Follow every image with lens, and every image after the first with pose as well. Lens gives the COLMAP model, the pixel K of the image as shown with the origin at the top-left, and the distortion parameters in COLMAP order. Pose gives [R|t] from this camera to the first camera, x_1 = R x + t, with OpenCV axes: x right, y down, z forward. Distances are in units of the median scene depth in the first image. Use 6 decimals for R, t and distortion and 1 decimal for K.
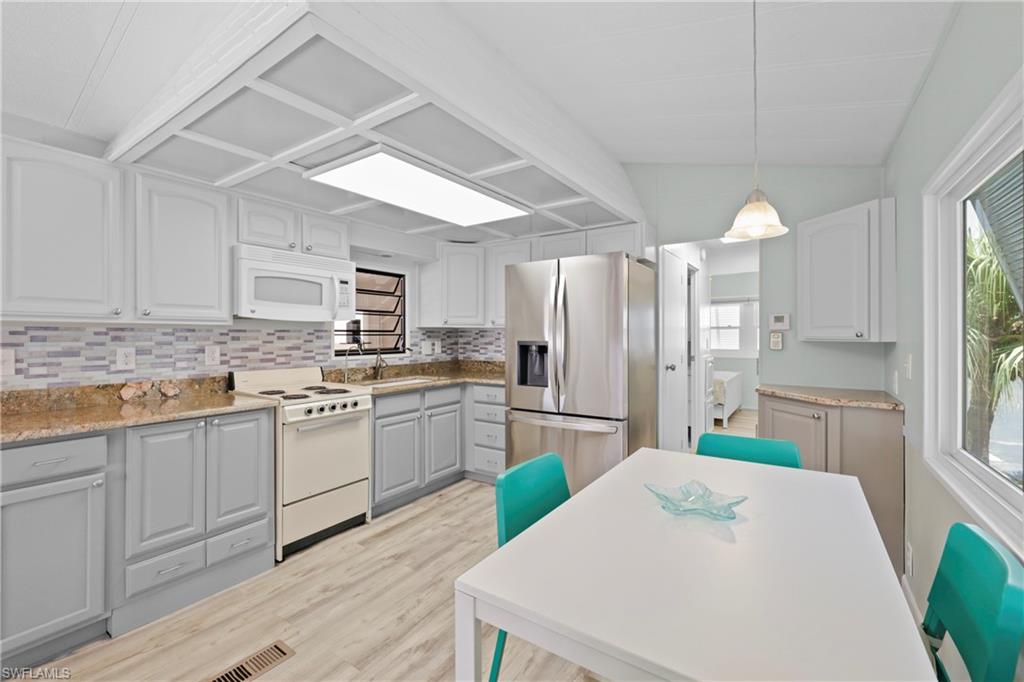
lens RADIAL K [[431.9, 0, 514.0], [0, 431.9, 335.6], [0, 0, 1]] dist [0.000066, -0.000109]
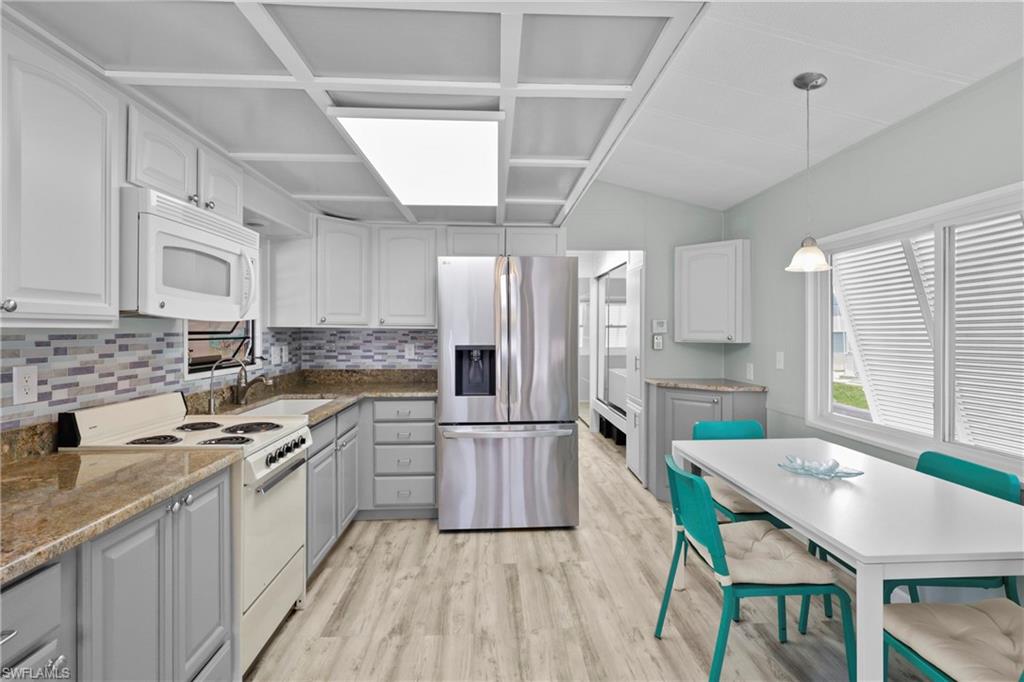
lens RADIAL K [[484.3, 0, 517.6], [0, 484.3, 331.2], [0, 0, 1]] dist [-0.002738, 0.000892]
pose [[0.797383, 0.000811, 0.603473, -0.538735], [-0.001233, 0.999999, 0.000287, -0.018845], [-0.603472, -0.000973, 0.797383, 0.161021]]
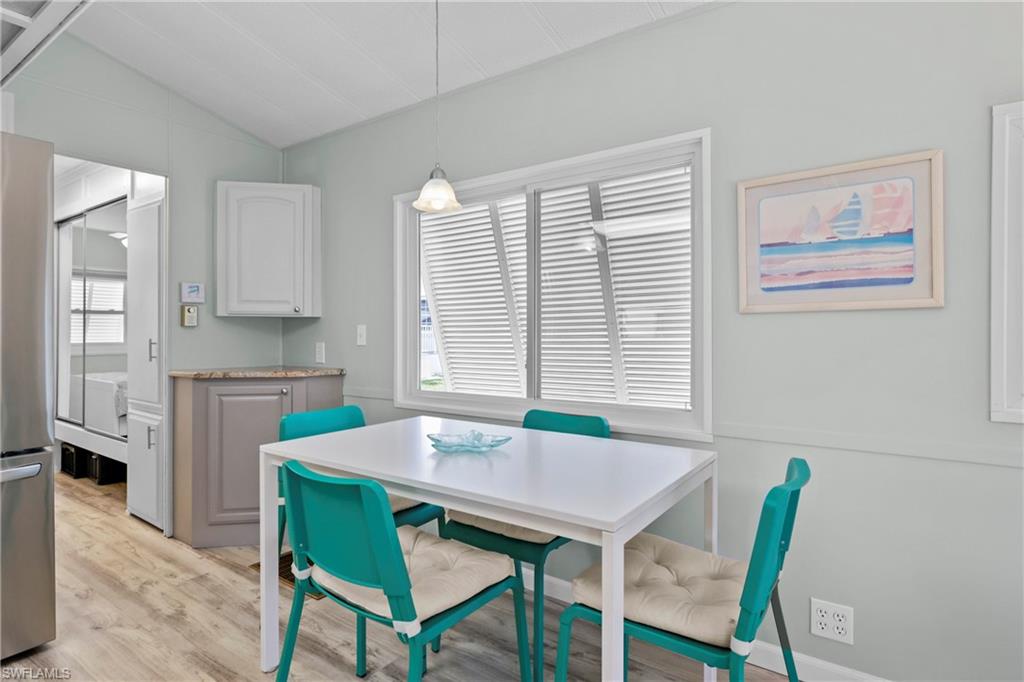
lens RADIAL K [[539.8, 0, 511.7], [0, 539.8, 335.1], [0, 0, 1]] dist [-0.006249, 0.002388]
pose [[0.019418, 0.000283, 0.999811, -0.413054], [-0.001279, 0.999999, -0.000259, 0.049233], [-0.999811, -0.001274, 0.019418, 0.381777]]
